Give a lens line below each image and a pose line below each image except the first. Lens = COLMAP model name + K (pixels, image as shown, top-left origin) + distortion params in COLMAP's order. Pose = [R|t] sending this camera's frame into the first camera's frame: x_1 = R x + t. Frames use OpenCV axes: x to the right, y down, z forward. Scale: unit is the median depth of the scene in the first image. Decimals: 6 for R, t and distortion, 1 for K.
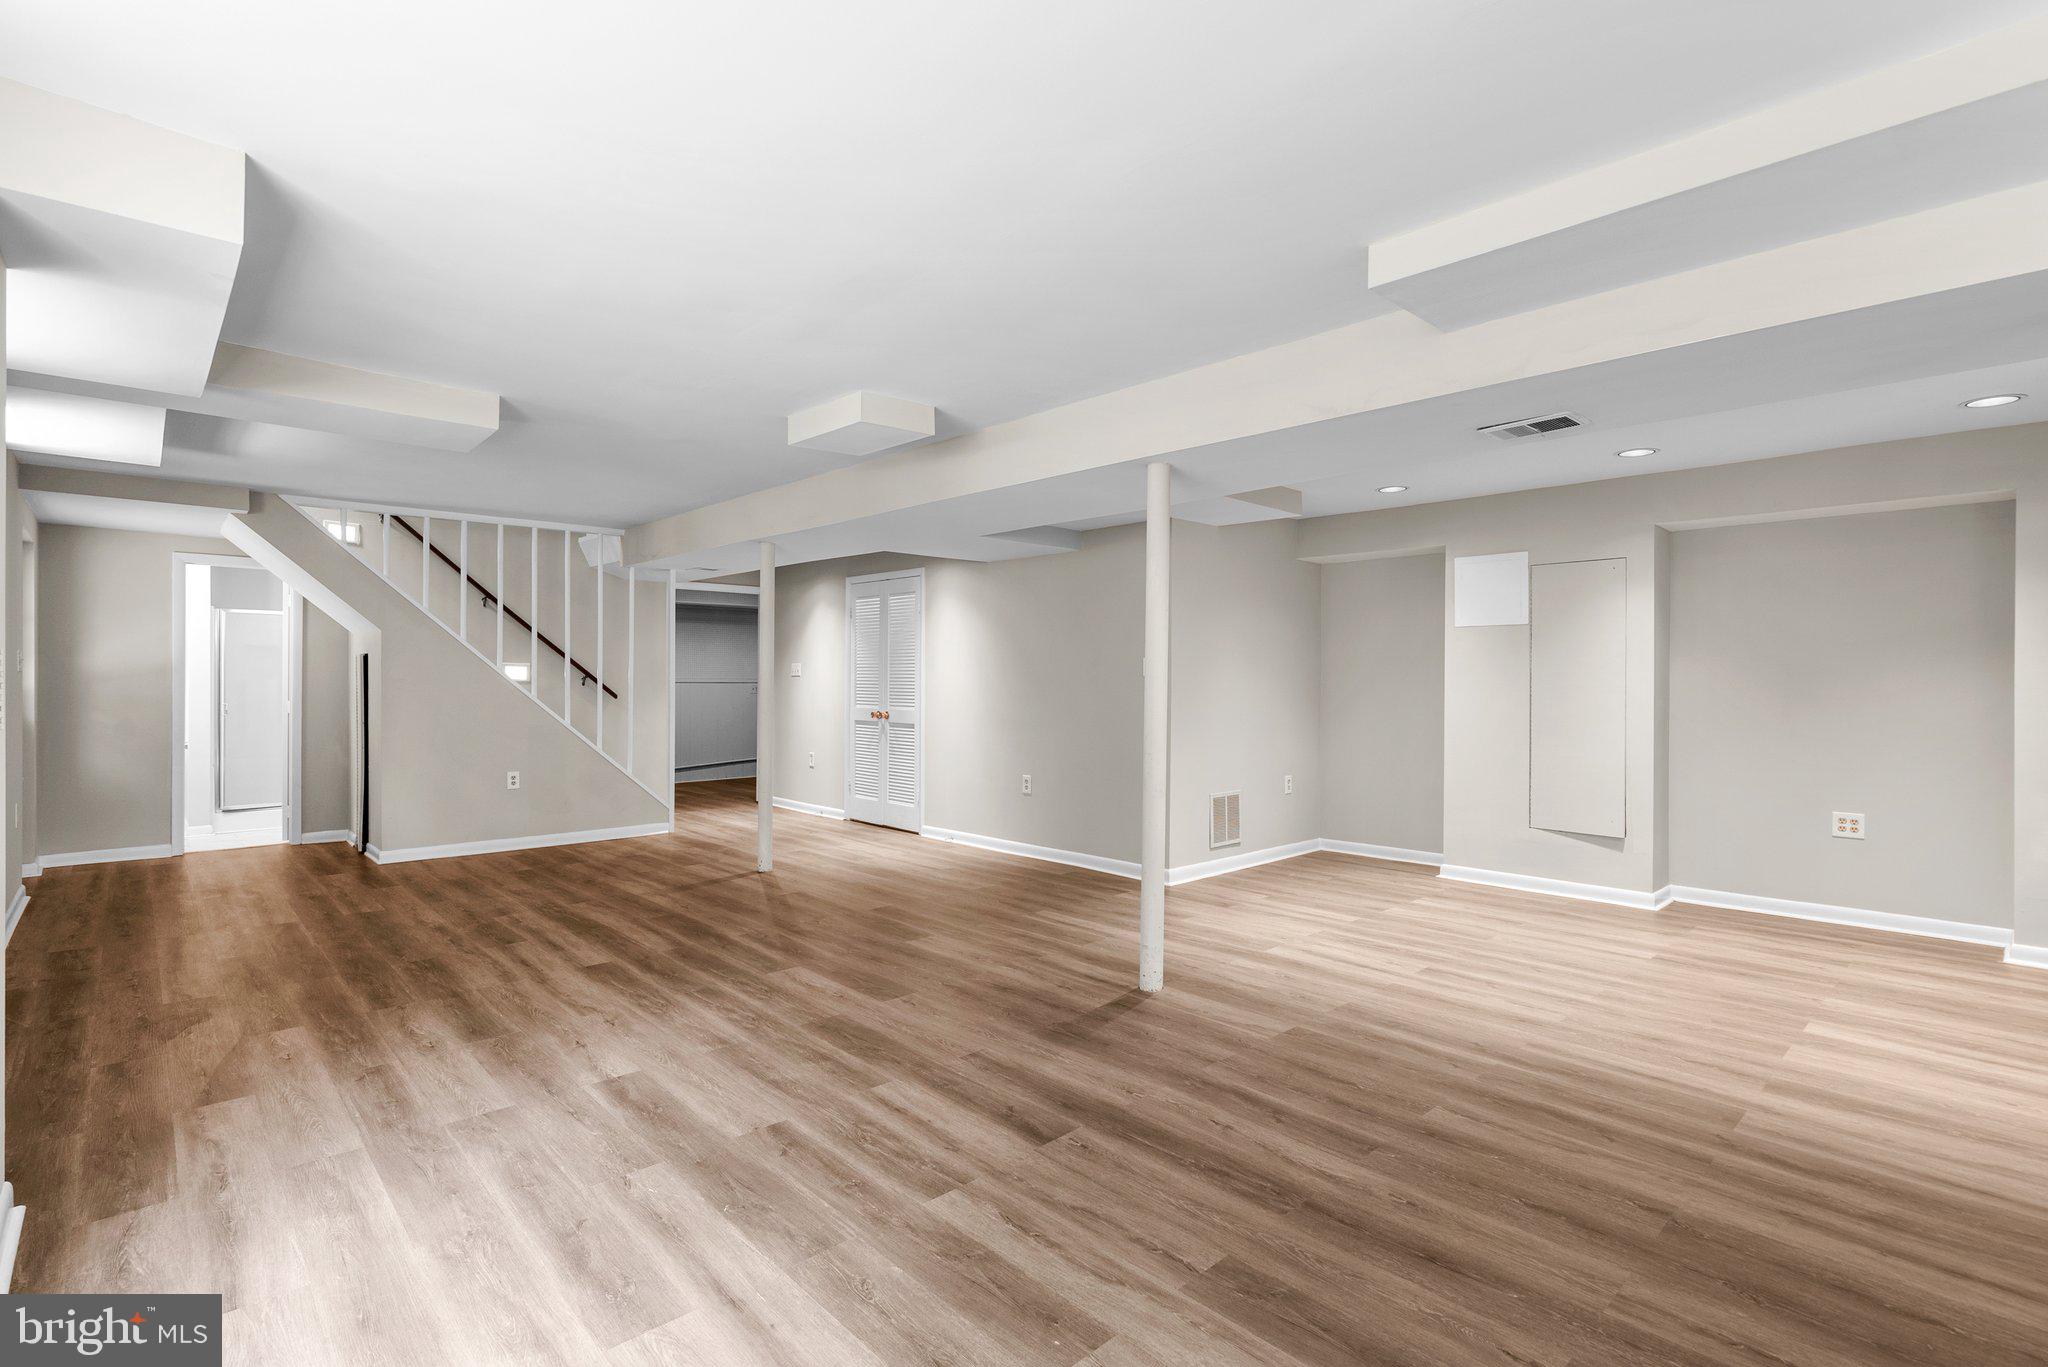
lens RADIAL K [[938.6, 0, 1019.5], [0, 938.6, 687.4], [0, 0, 1]] dist [-0.001614, 0.000545]
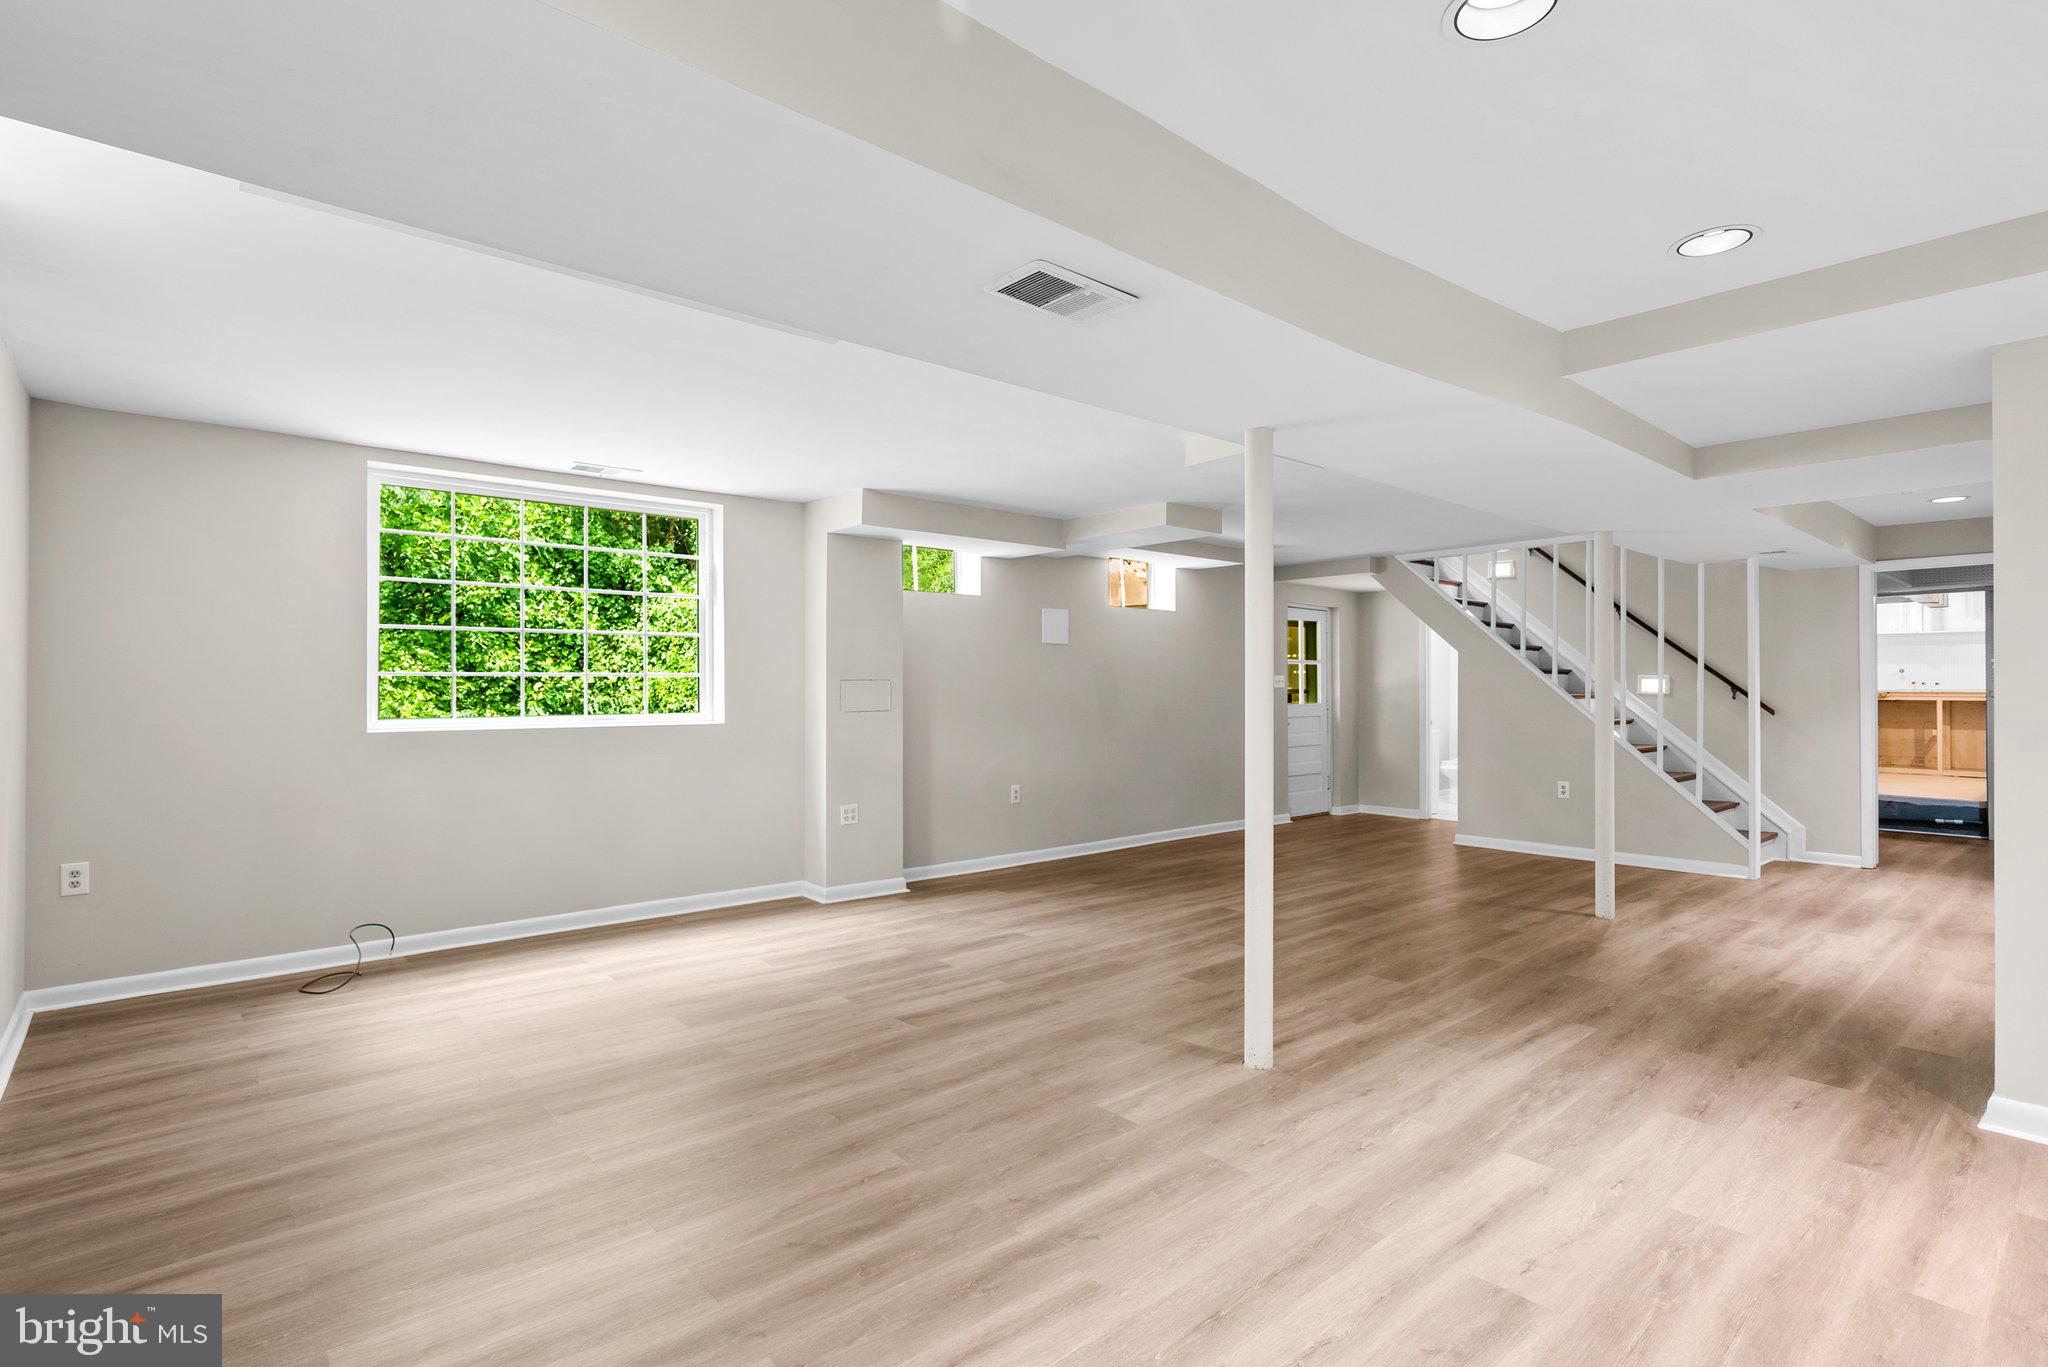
lens RADIAL K [[938.6, 0, 1019.5], [0, 938.6, 687.4], [0, 0, 1]] dist [-0.001614, 0.000545]
pose [[-0.004541, -0.007649, -0.999960, 1.128370], [-0.006958, 0.999947, -0.007617, -0.003534], [0.999965, 0.006923, -0.004594, 0.926225]]
